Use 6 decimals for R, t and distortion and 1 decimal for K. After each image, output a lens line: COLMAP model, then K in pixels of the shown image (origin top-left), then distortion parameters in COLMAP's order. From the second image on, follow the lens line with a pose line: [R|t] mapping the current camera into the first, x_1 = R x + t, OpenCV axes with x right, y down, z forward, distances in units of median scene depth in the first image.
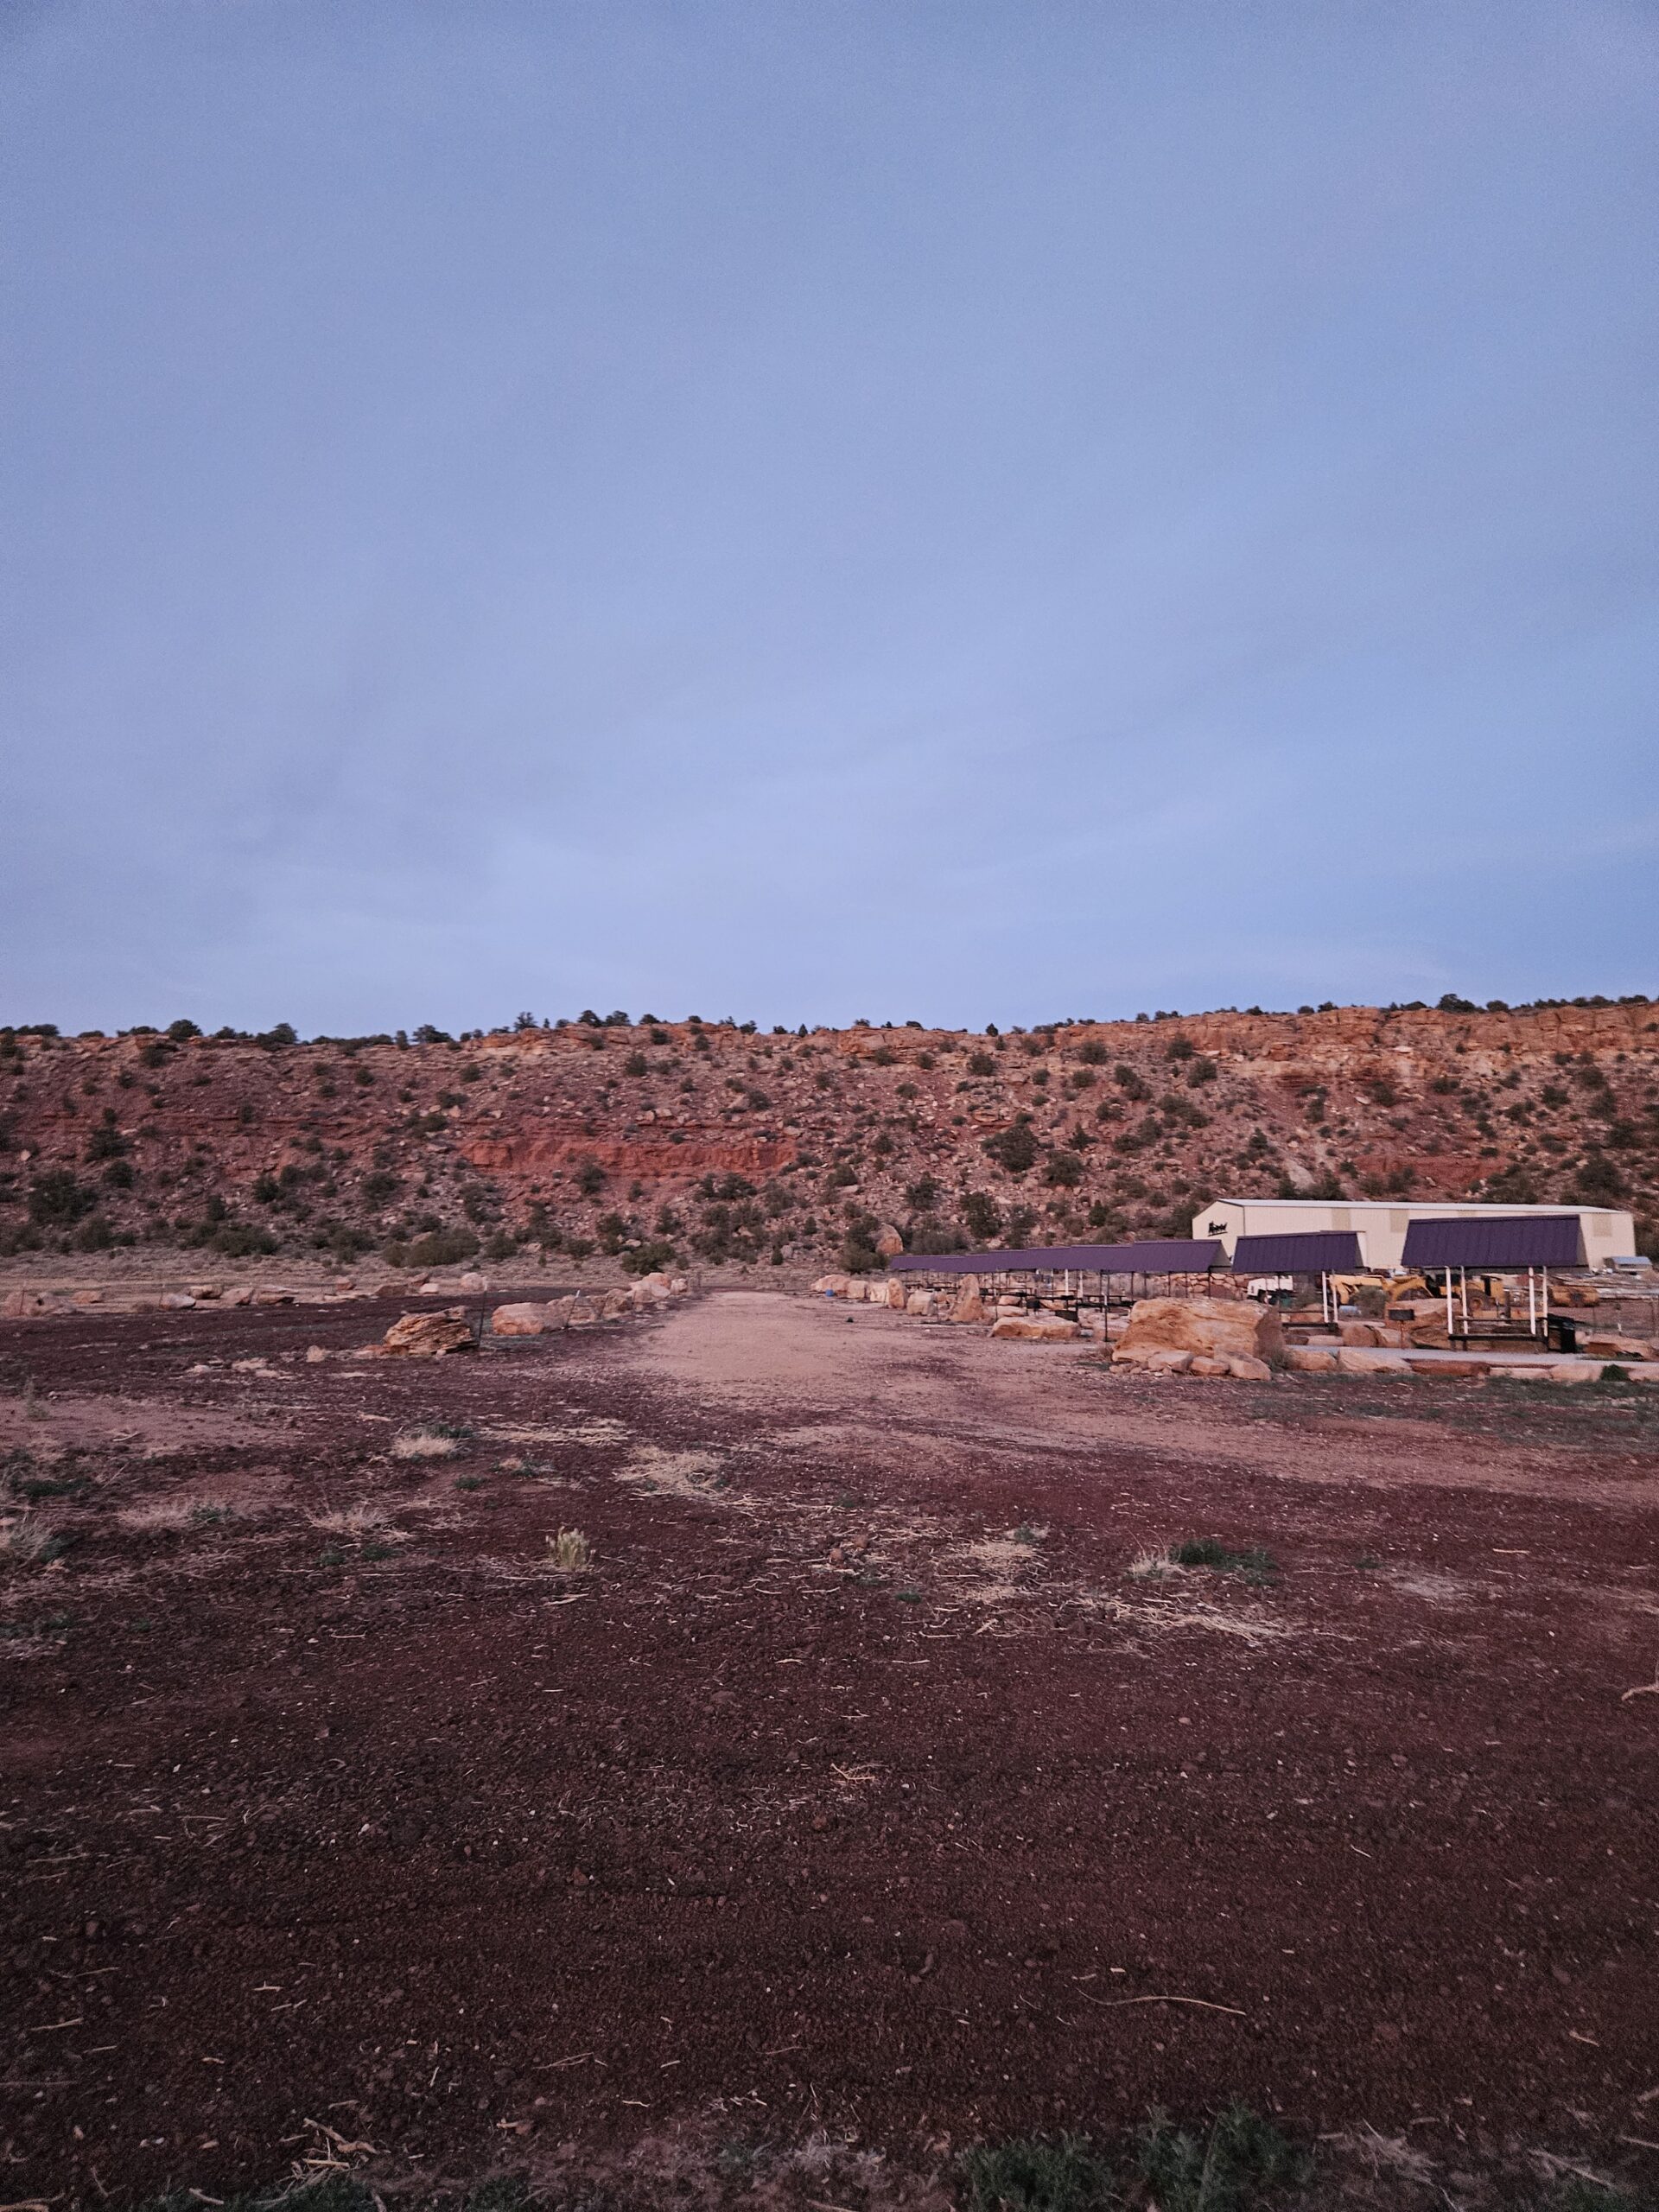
lens RADIAL K [[1488.6, 0, 831.9], [0, 1488.6, 1103.1], [0, 0, 1]] dist [0.046586, -0.009422]
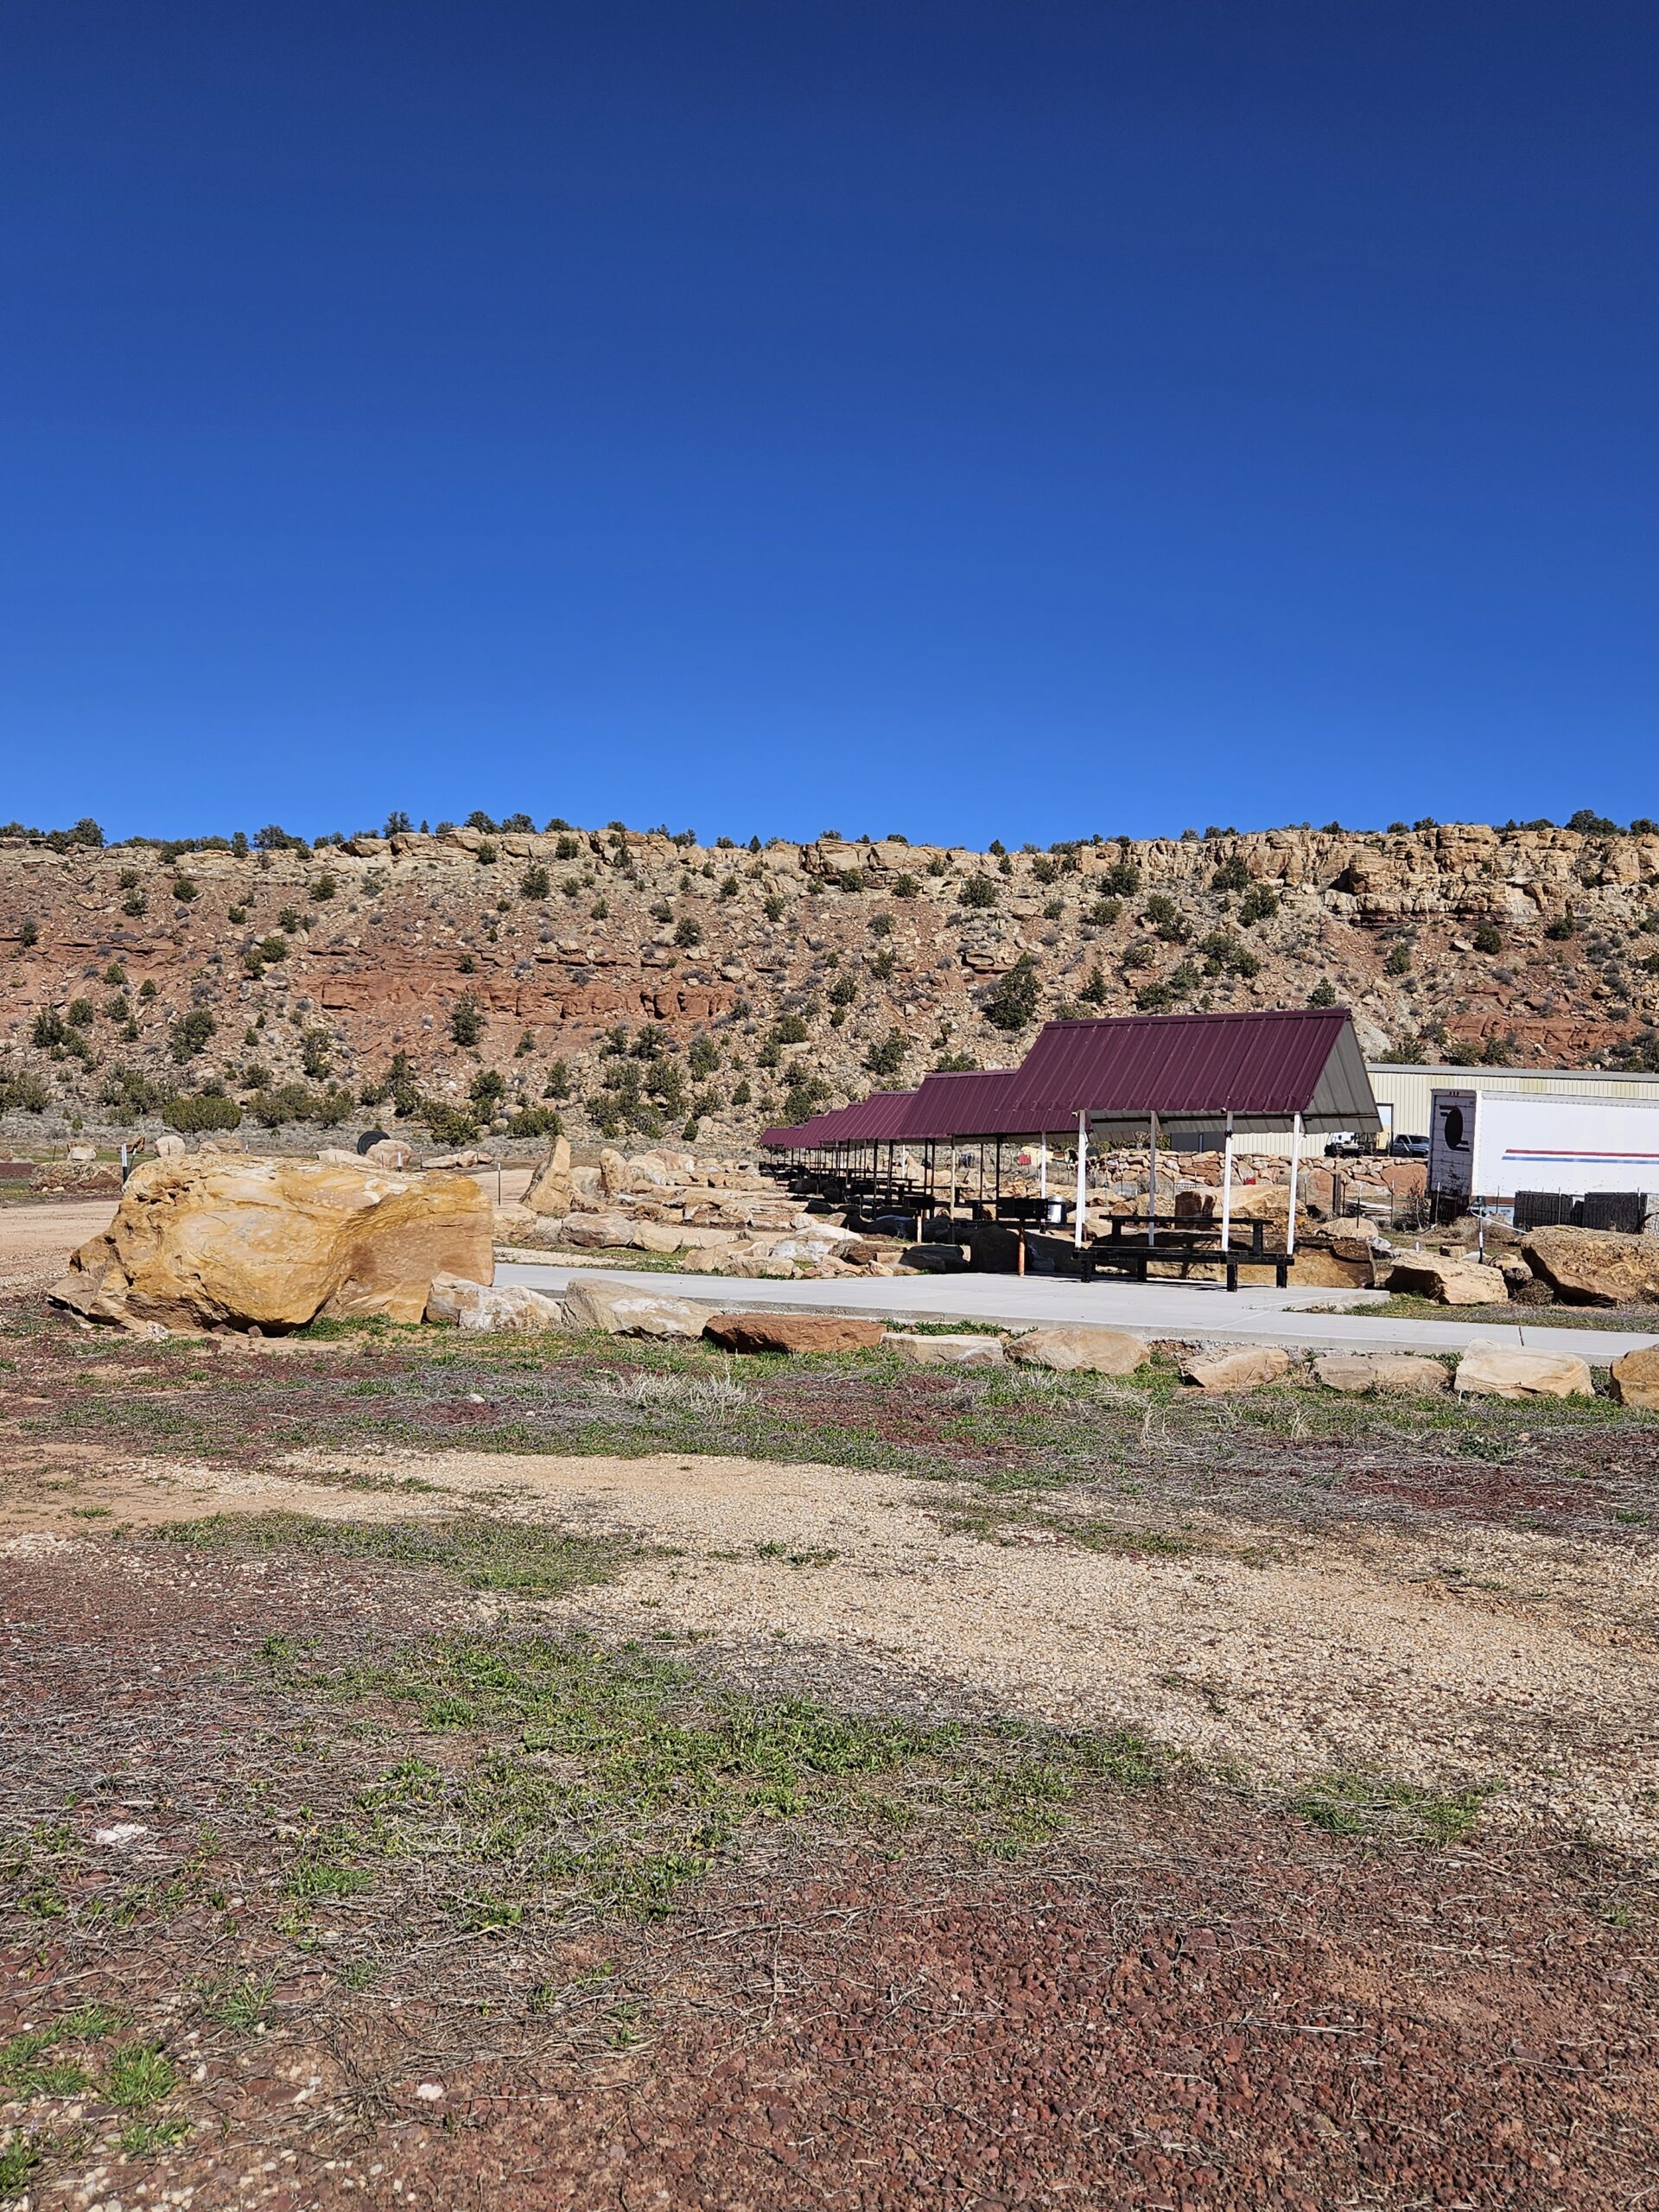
lens RADIAL K [[1488.6, 0, 826.8], [0, 1488.6, 1187.6], [0, 0, 1]] dist [0.046586, -0.009422]
pose [[0.998323, 0.028299, -0.050508, 0.069044], [-0.019604, 0.986094, 0.165028, -0.000140], [0.054476, -0.163761, 0.984995, 0.194601]]
